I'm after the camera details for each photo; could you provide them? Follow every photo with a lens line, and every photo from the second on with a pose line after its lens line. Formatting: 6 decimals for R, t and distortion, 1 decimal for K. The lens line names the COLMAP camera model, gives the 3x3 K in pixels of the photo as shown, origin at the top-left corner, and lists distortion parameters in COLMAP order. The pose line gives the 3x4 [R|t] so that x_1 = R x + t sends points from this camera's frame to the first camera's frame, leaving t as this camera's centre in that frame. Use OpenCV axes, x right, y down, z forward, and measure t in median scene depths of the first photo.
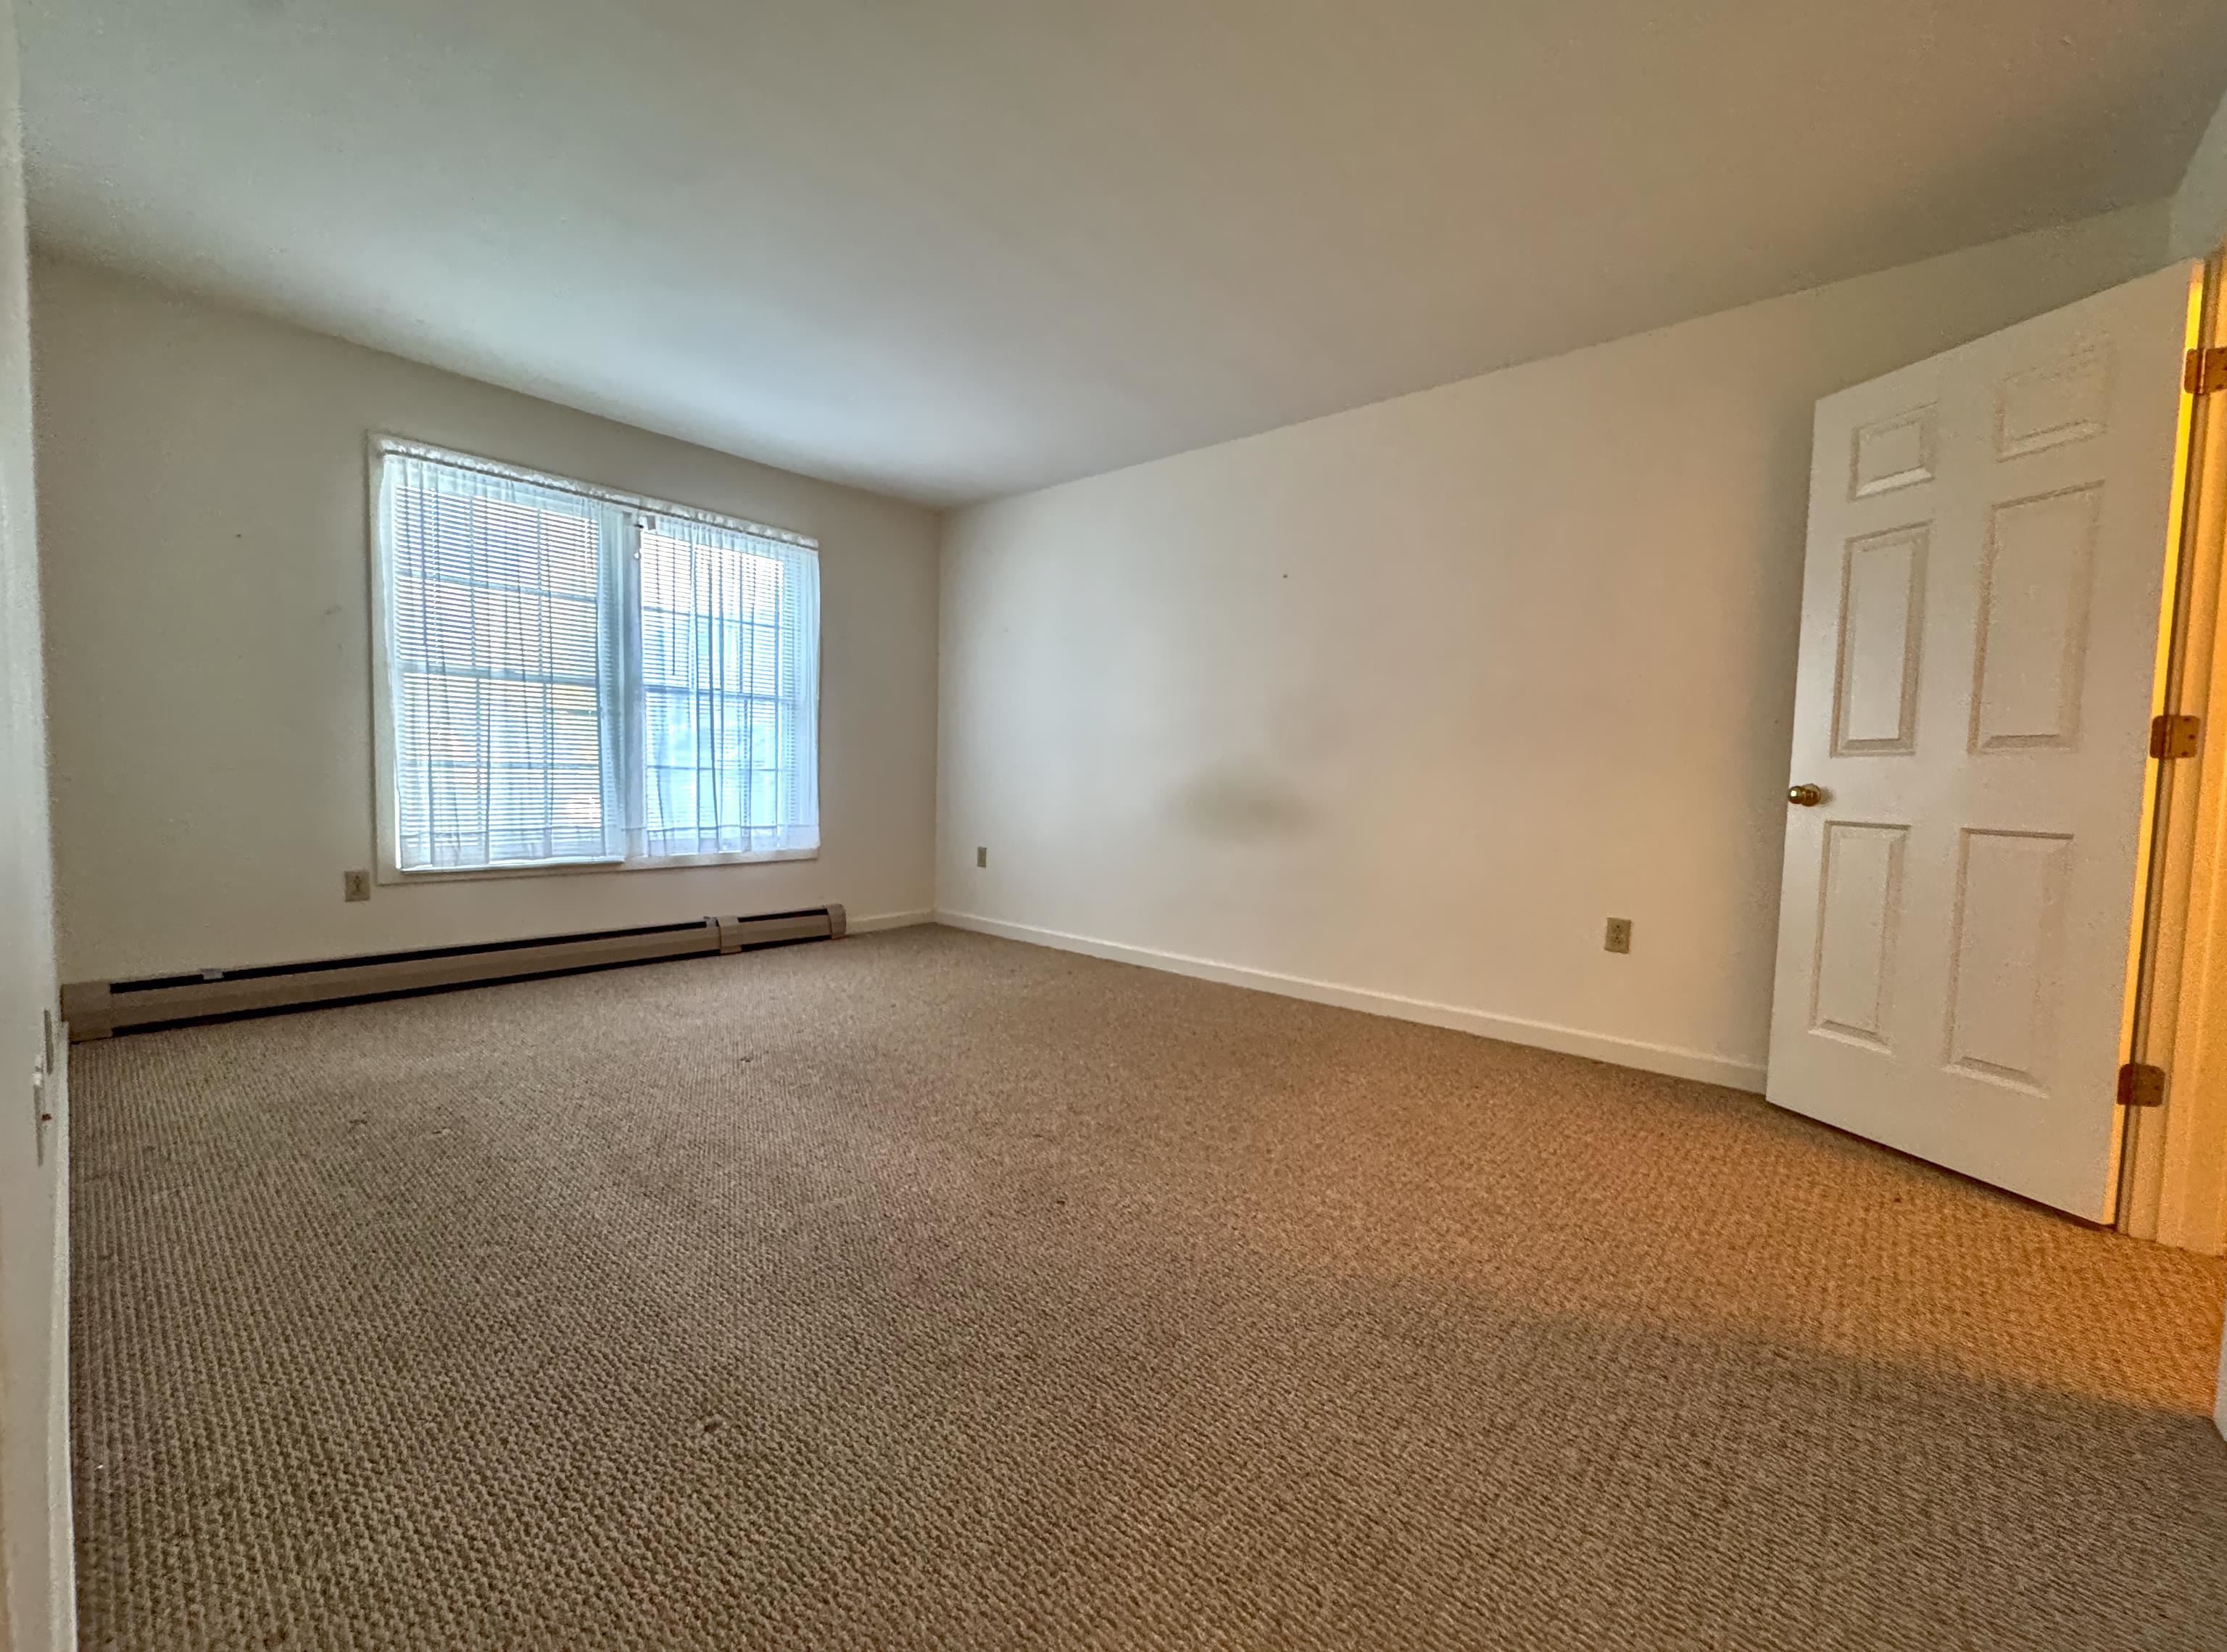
lens RADIAL K [[895.2, 0, 1113.5], [0, 895.2, 826.0], [0, 0, 1]] dist [-0.004840, -0.000184]
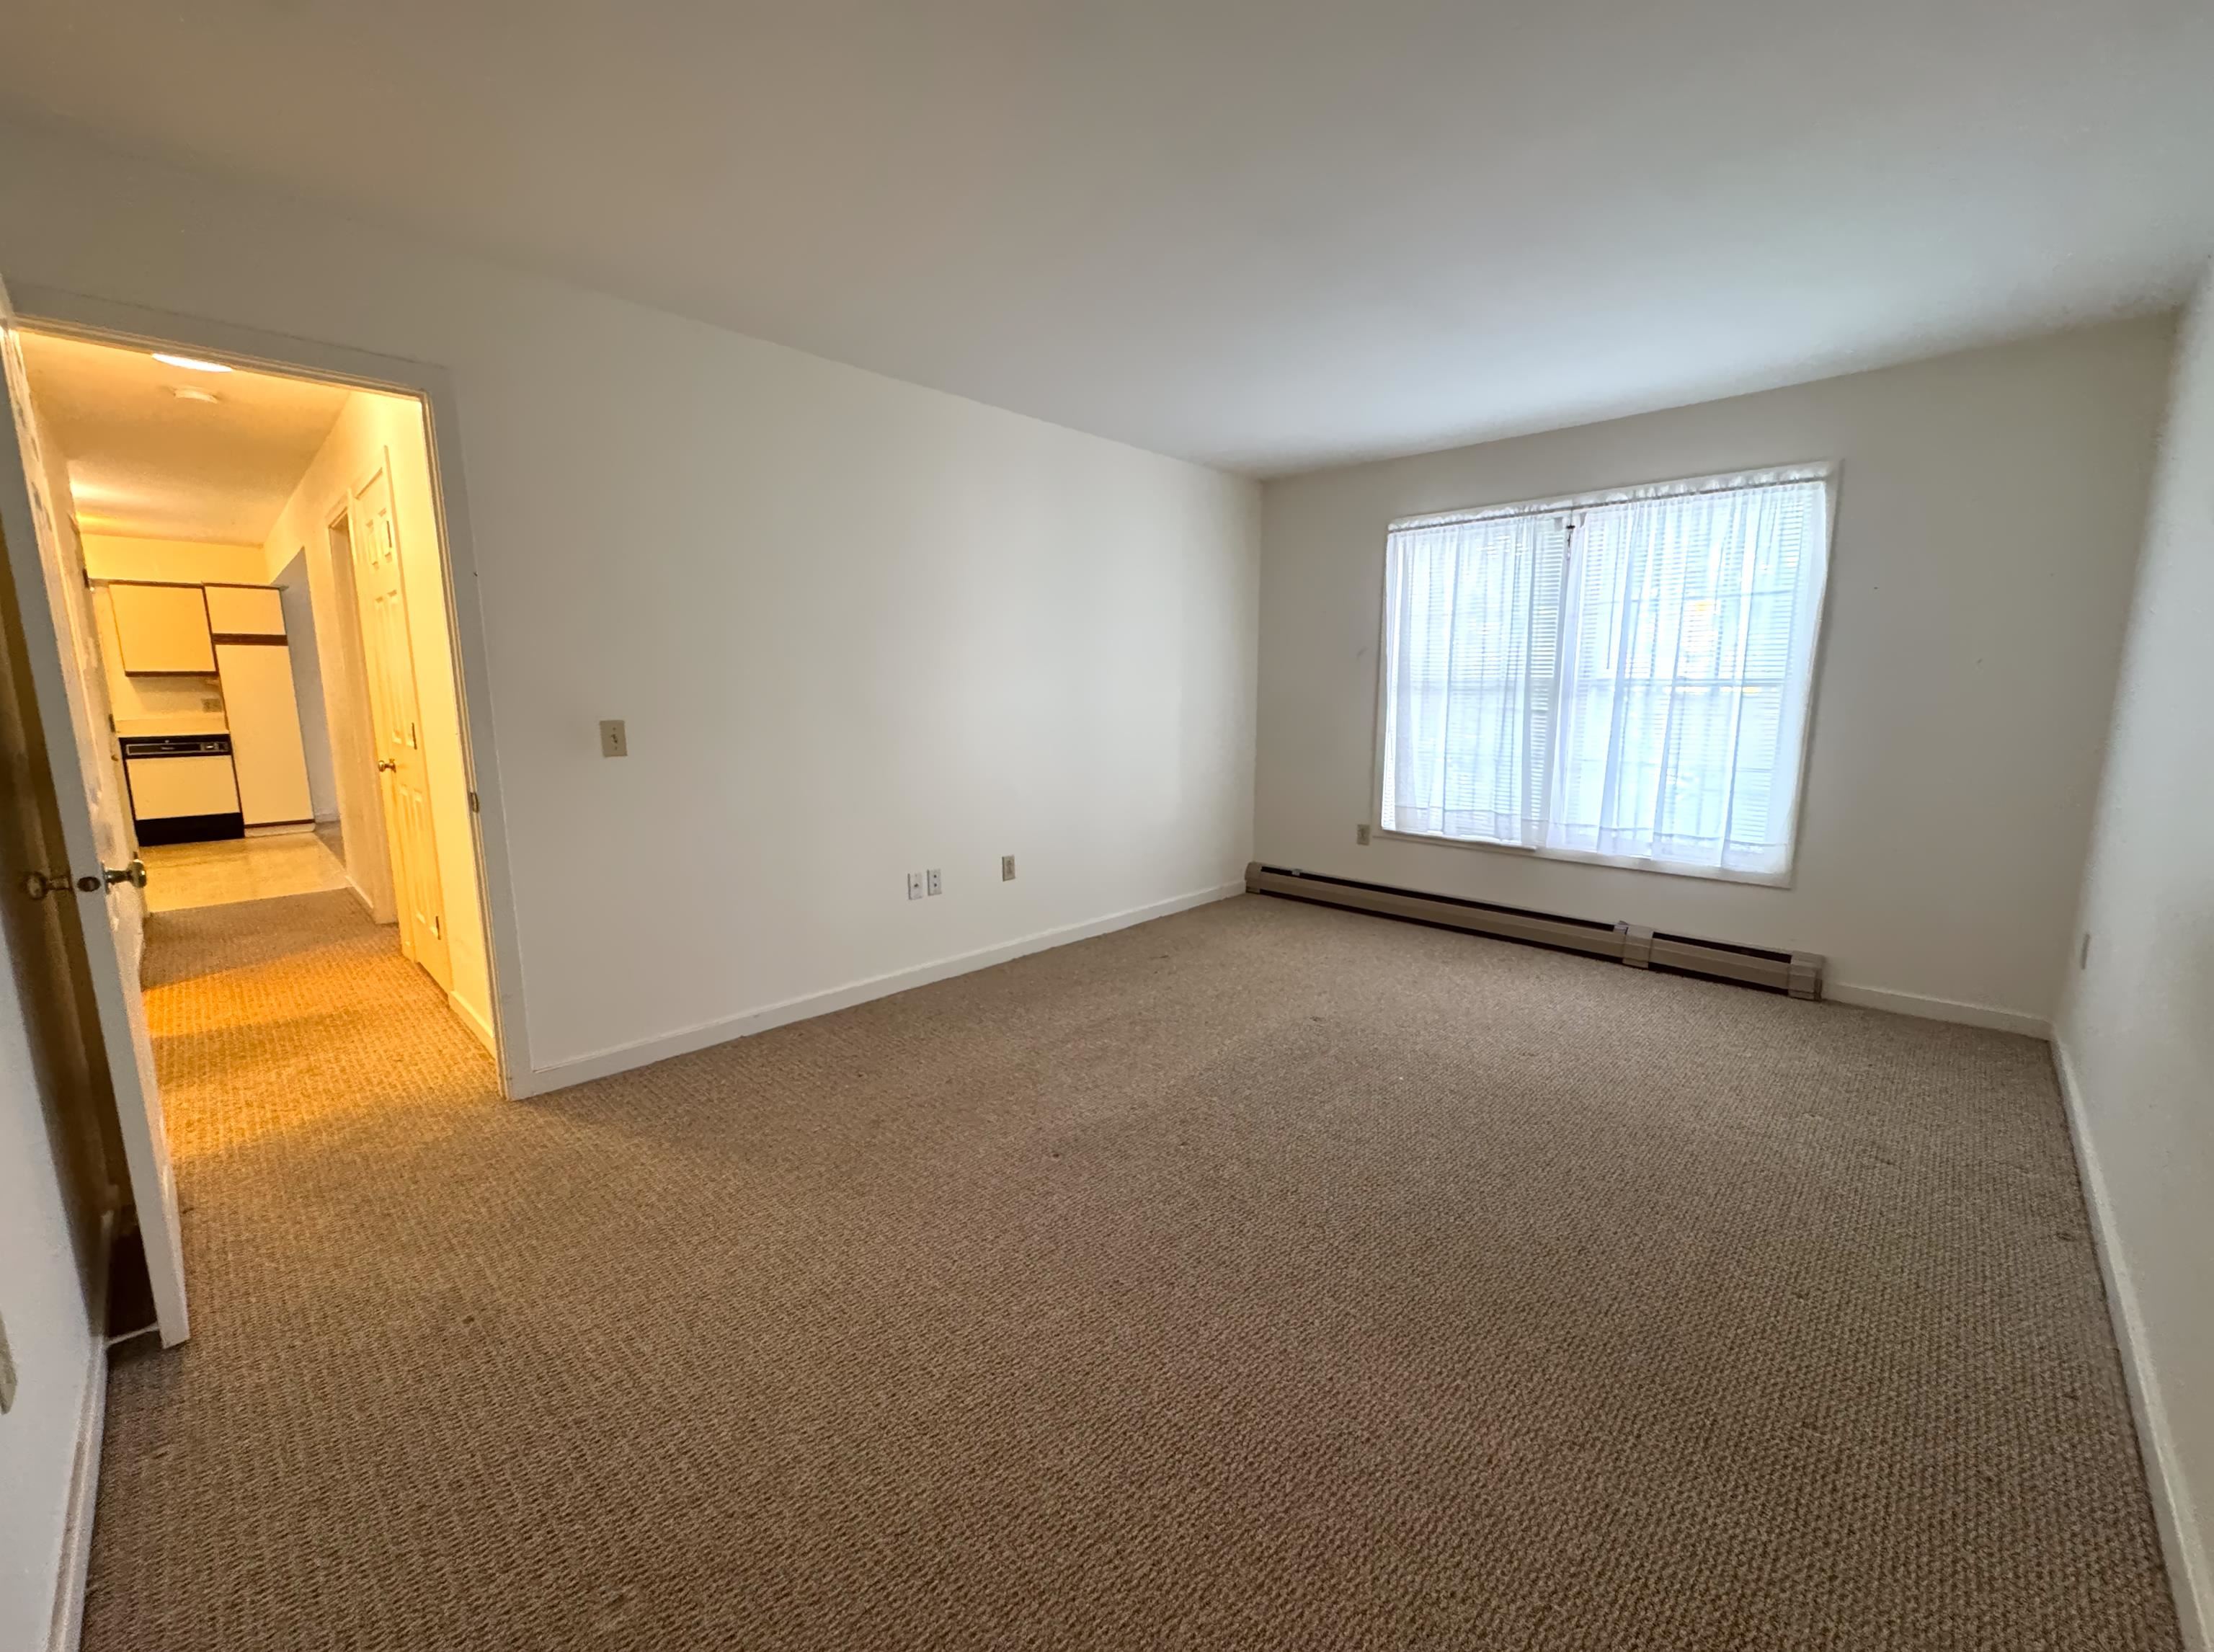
lens RADIAL K [[886.0, 0, 1107.0], [0, 886.0, 826.0], [0, 0, 1]] dist [-0.000846, -0.000136]
pose [[-0.056946, 0.129953, -0.989883, 0.539570], [-0.060033, 0.989253, 0.133324, -0.099726], [0.996571, 0.067018, -0.048533, 0.539252]]
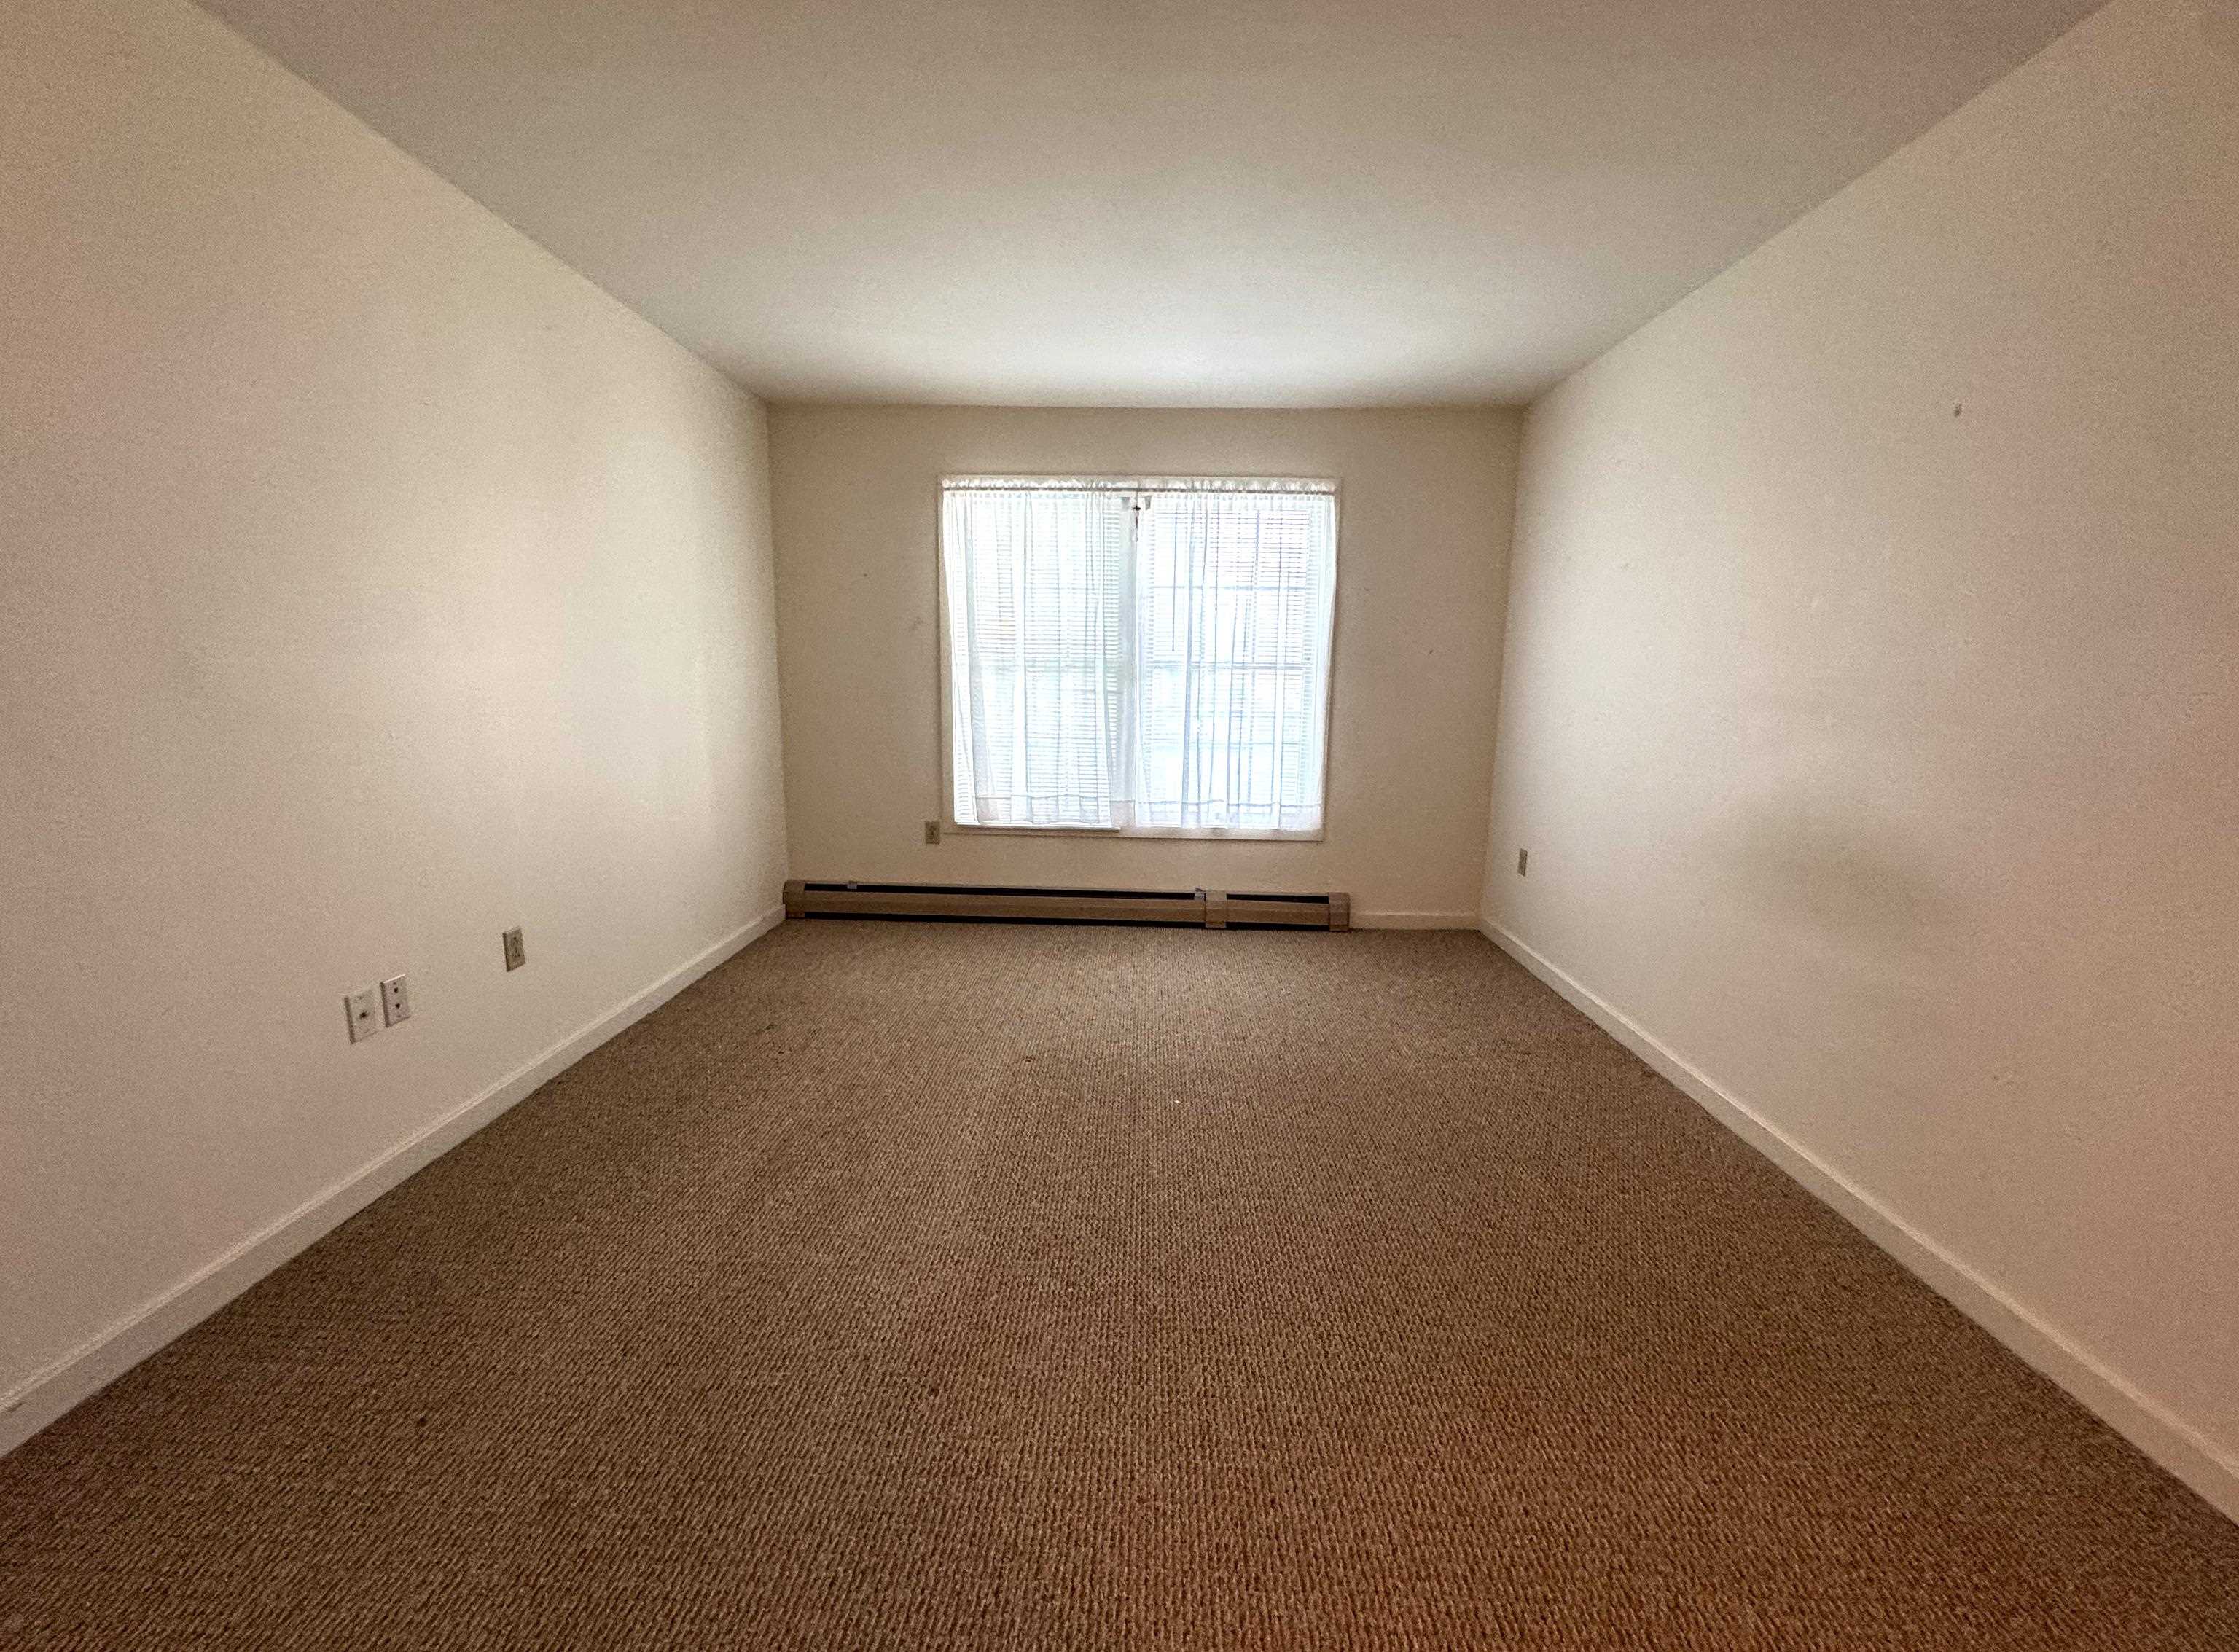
lens RADIAL K [[905.8, 0, 1119.5], [0, 905.8, 826.0], [0, 0, 1]] dist [0.000110, 0.000189]
pose [[0.627069, 0.113430, -0.770661, 0.298315], [-0.043996, 0.992919, 0.110344, -0.085870], [0.777720, -0.035287, 0.627619, 0.314167]]
